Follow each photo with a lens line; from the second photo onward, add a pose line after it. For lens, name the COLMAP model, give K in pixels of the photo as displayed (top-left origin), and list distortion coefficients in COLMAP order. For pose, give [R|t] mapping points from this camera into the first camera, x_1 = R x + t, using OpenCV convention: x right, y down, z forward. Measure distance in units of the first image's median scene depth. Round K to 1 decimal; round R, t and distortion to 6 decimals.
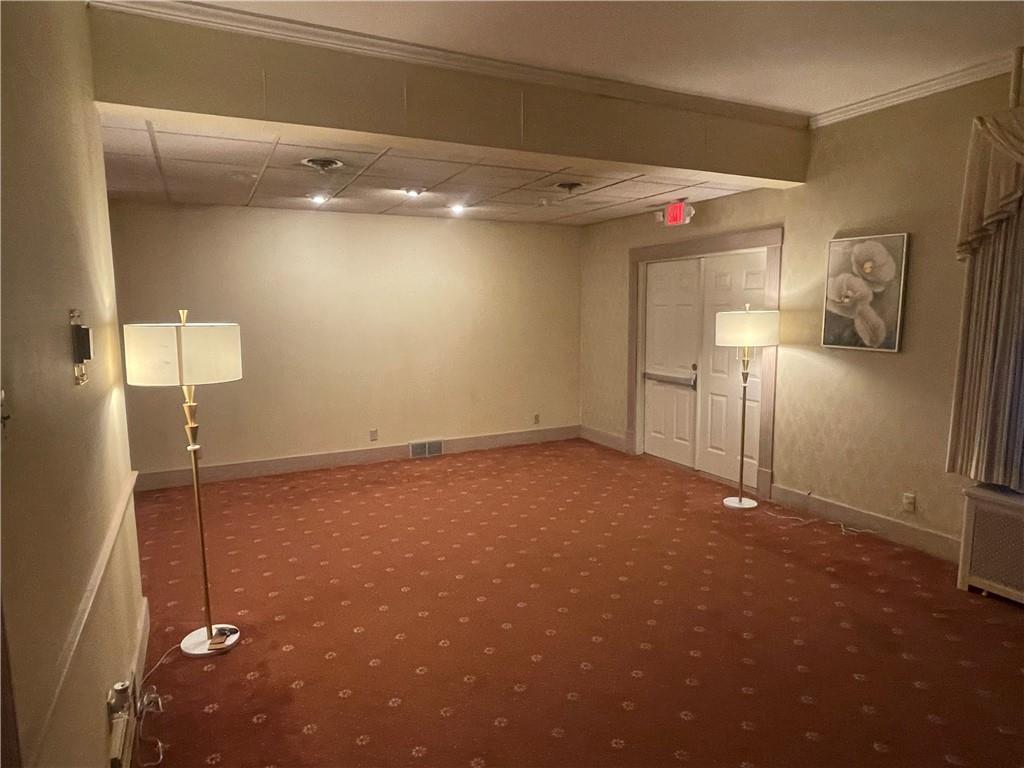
lens RADIAL K [[618.8, 0, 508.4], [0, 618.8, 385.8], [0, 0, 1]] dist [0.006903, 0.000460]
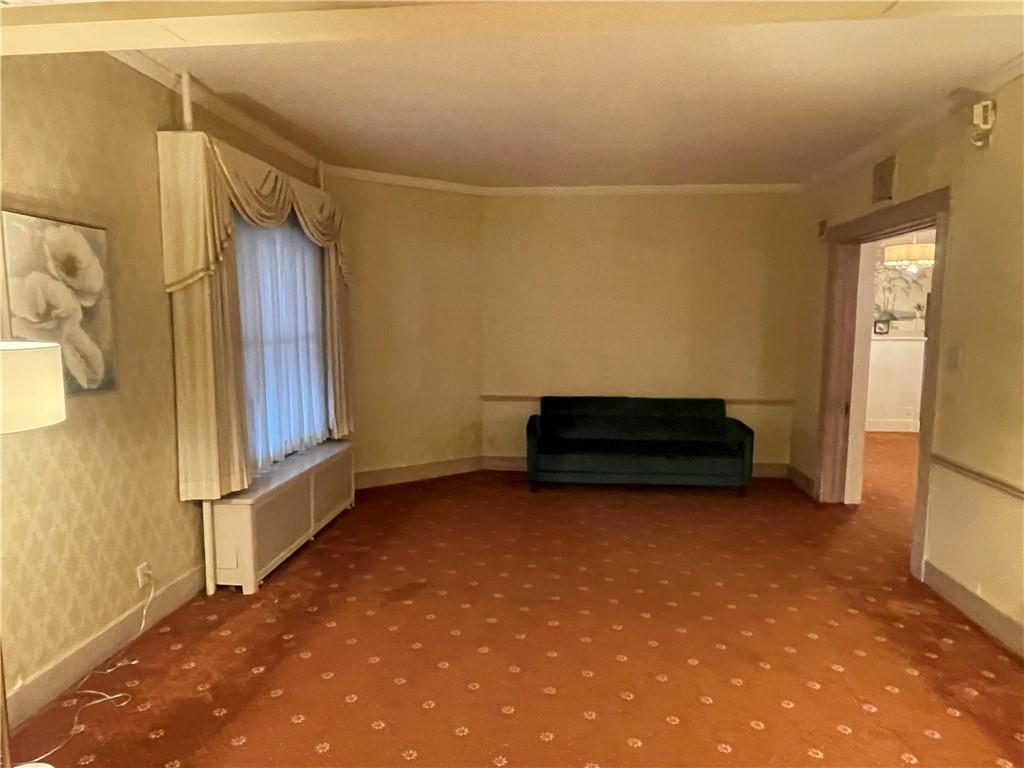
lens RADIAL K [[618.8, 0, 503.3], [0, 618.8, 384.3], [0, 0, 1]] dist [0.006903, 0.000460]
pose [[-0.835586, -0.051156, 0.546973, -0.150401], [0.083361, 0.972318, 0.218284, -0.176712], [-0.542998, 0.227991, -0.808191, 1.303695]]
